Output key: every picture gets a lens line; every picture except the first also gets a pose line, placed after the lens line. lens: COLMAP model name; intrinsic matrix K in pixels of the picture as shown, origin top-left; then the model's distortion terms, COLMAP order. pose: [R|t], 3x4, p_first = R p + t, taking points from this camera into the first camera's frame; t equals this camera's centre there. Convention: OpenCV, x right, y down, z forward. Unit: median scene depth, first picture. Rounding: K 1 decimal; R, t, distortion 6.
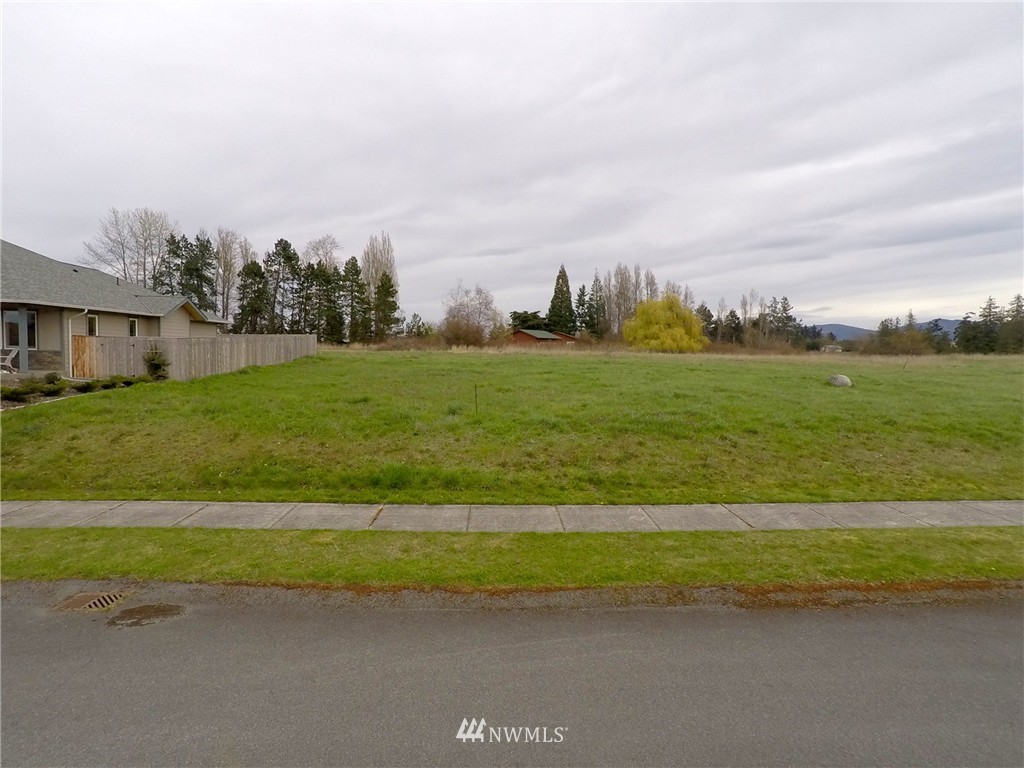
lens RADIAL K [[569.7, 0, 510.9], [0, 569.7, 362.6], [0, 0, 1]] dist [-0.119468, 0.033522]
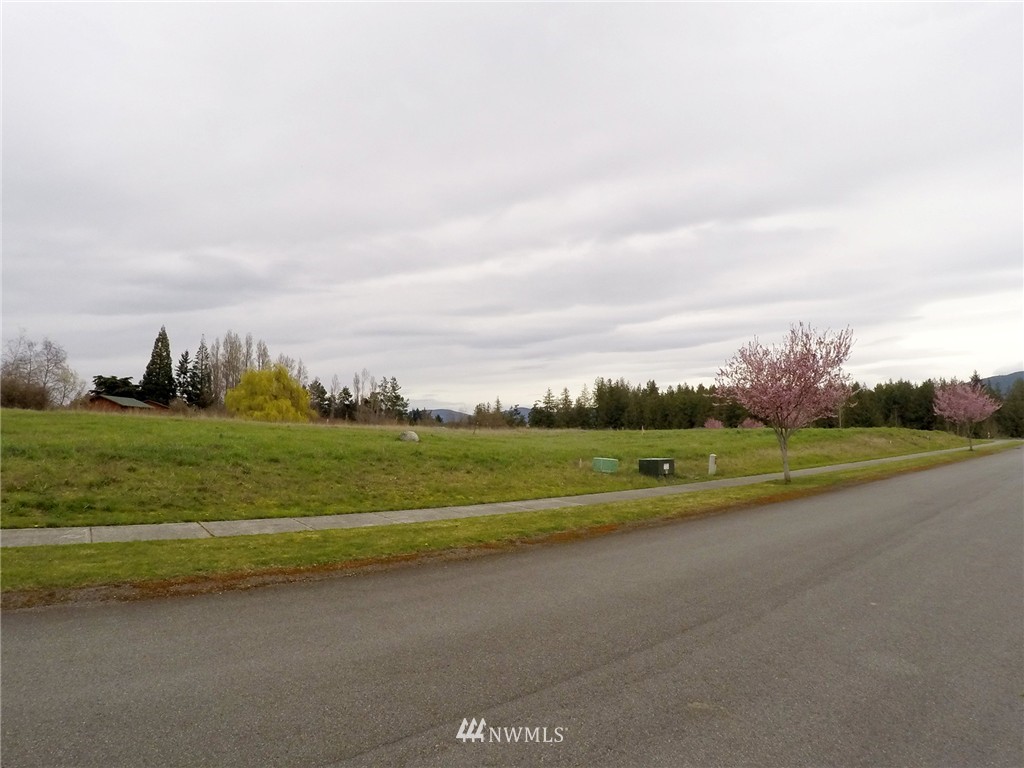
lens RADIAL K [[569.7, 0, 502.8], [0, 569.7, 382.4], [0, 0, 1]] dist [-0.119468, 0.033522]
pose [[0.809738, 0.059950, 0.583721, 0.032324], [0.006809, 0.993741, -0.111505, 0.017345], [-0.586752, 0.094264, 0.804261, -0.001558]]
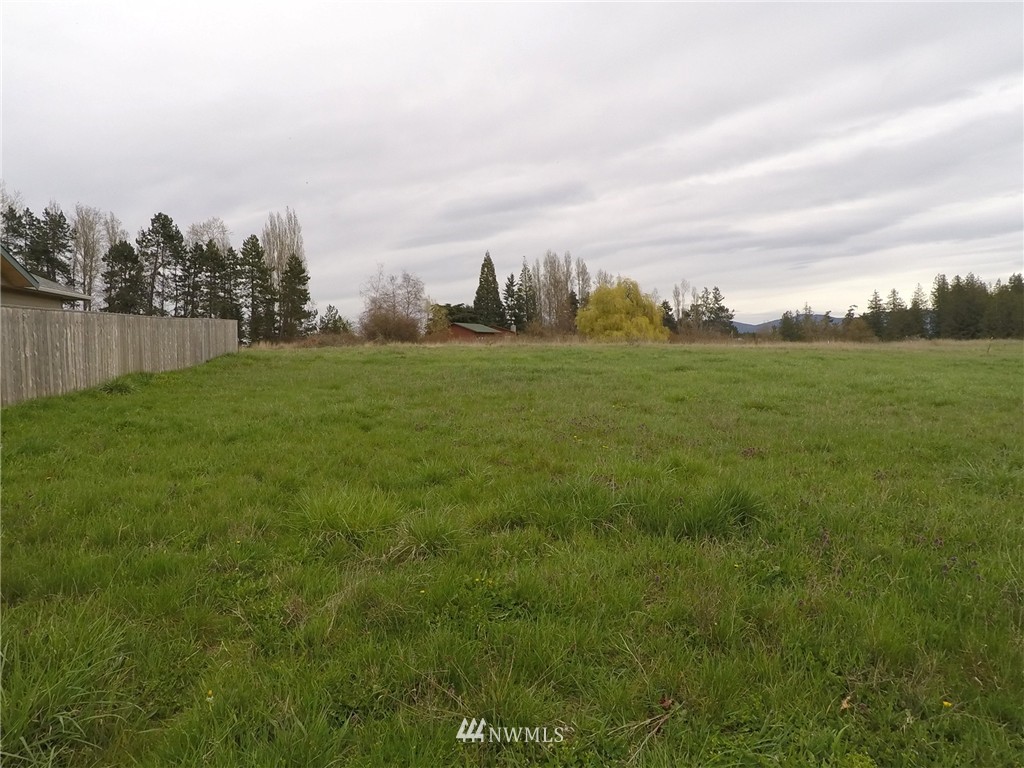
lens RADIAL K [[569.7, 0, 511.2], [0, 569.7, 382.5], [0, 0, 1]] dist [-0.119468, 0.033522]
pose [[0.982460, -0.030864, 0.183903, -0.056380], [0.023790, 0.998894, 0.040552, 0.000676], [-0.184951, -0.035466, 0.982108, 0.116260]]
